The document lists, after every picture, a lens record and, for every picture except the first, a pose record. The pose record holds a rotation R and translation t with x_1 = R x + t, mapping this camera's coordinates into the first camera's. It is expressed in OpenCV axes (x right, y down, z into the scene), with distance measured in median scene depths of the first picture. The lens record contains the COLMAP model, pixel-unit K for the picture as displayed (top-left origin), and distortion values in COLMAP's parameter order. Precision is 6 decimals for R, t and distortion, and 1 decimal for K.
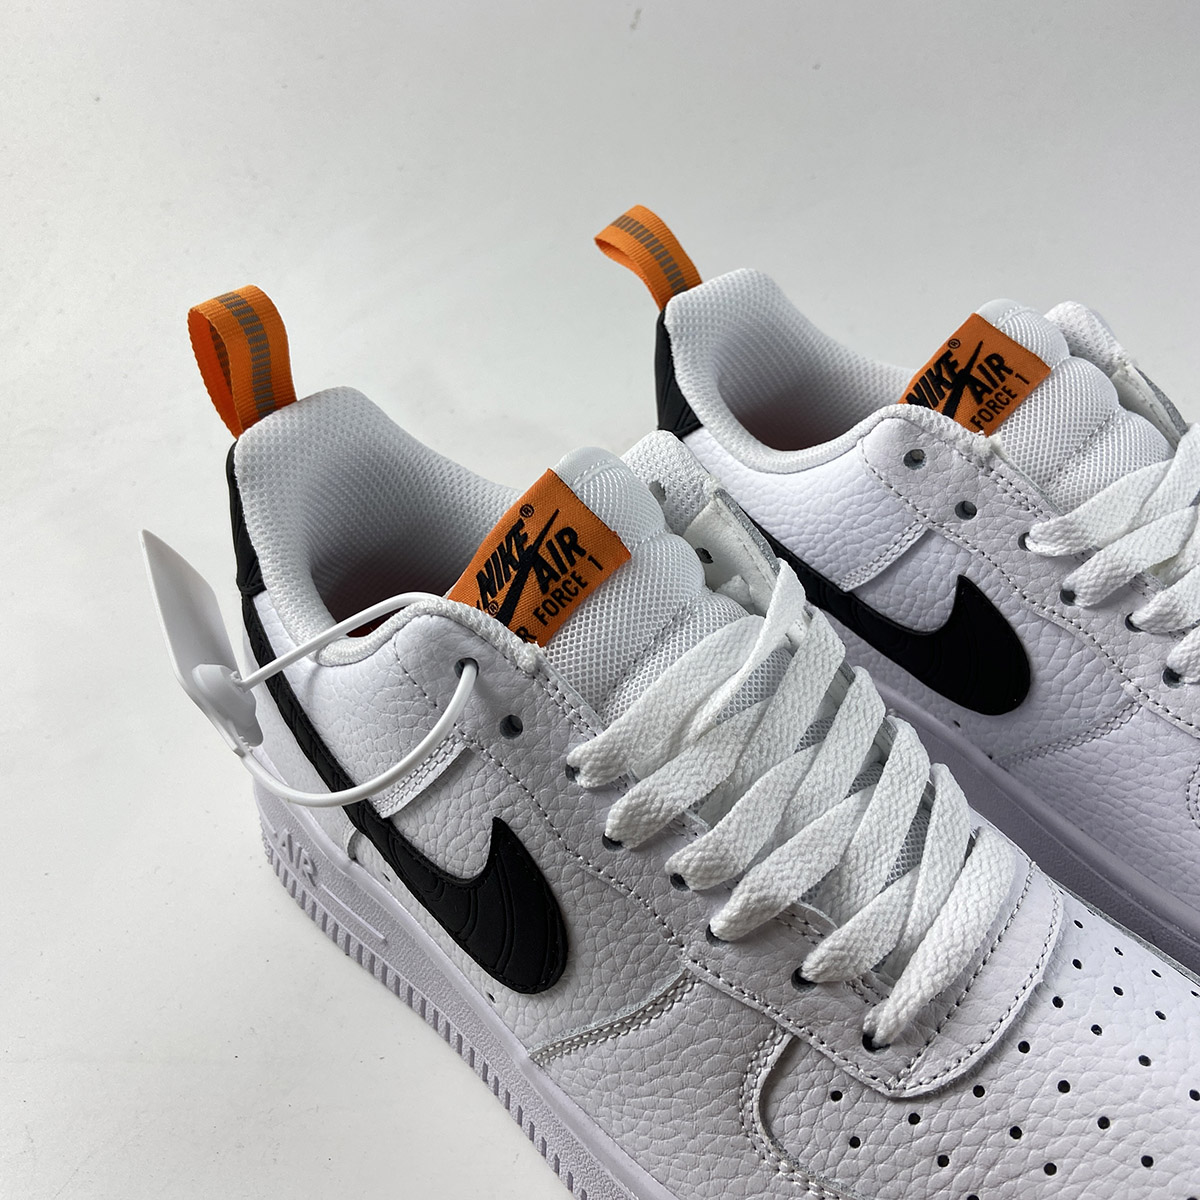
lens RADIAL K [[1292.0, 0, 606.7], [0, 1292.0, 596.8], [0, 0, 1]] dist [0.093007, 0.000000]
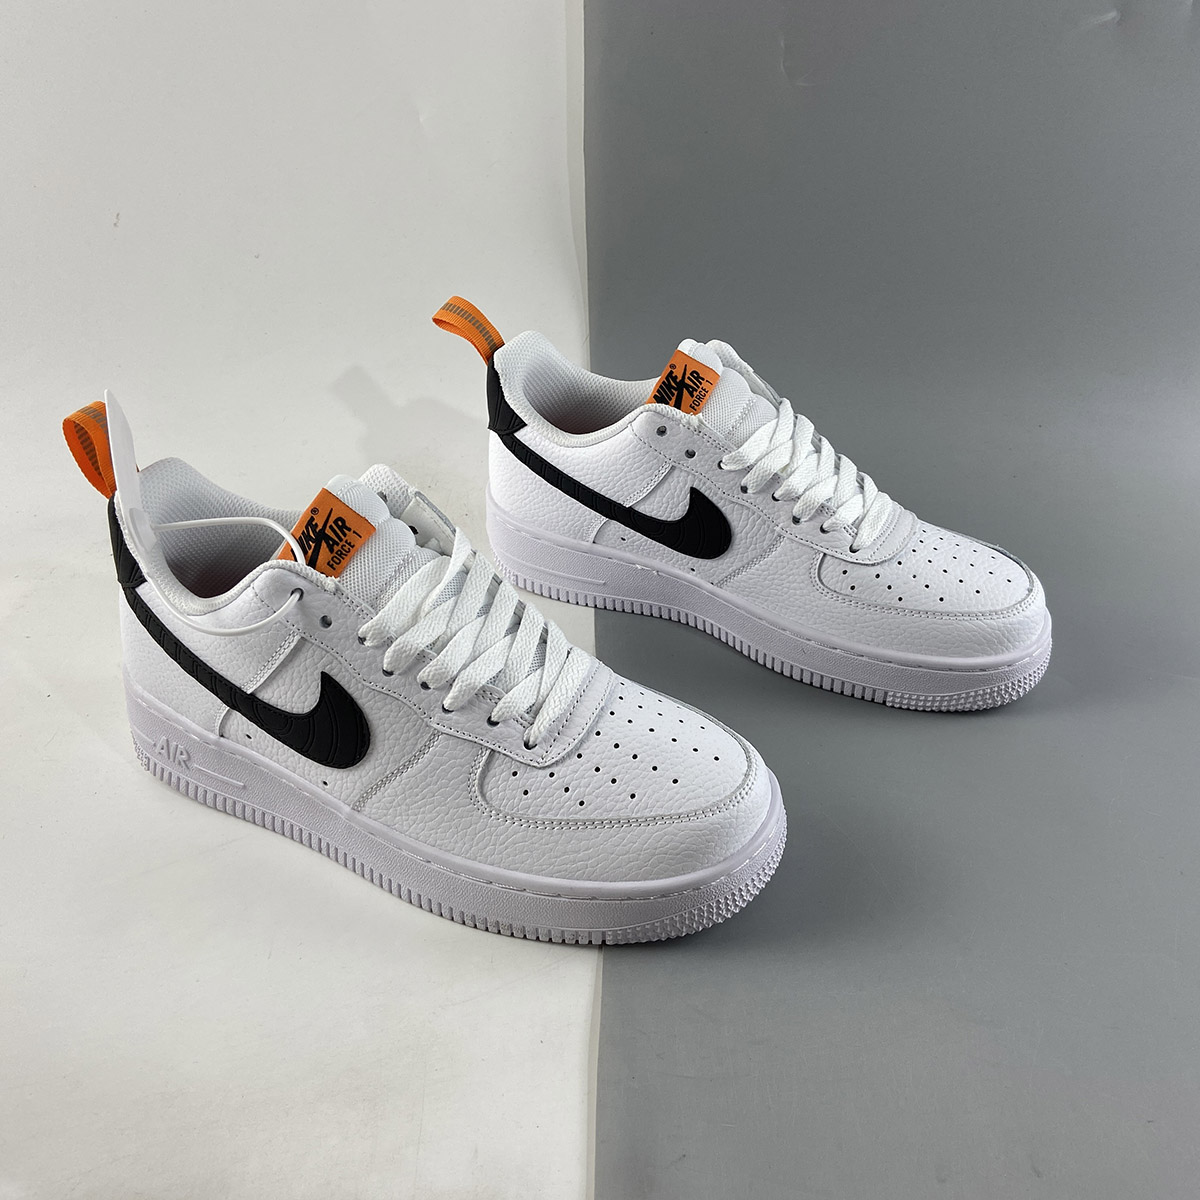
lens RADIAL K [[1292.0, 0, 602.3], [0, 1292.0, 603.5], [0, 0, 1]] dist [0.093007, 0.000000]
pose [[0.959397, -0.115346, 0.257396, -0.170650], [0.127311, 0.991401, -0.030255, 0.182524], [-0.251693, 0.061796, 0.965832, -0.931103]]
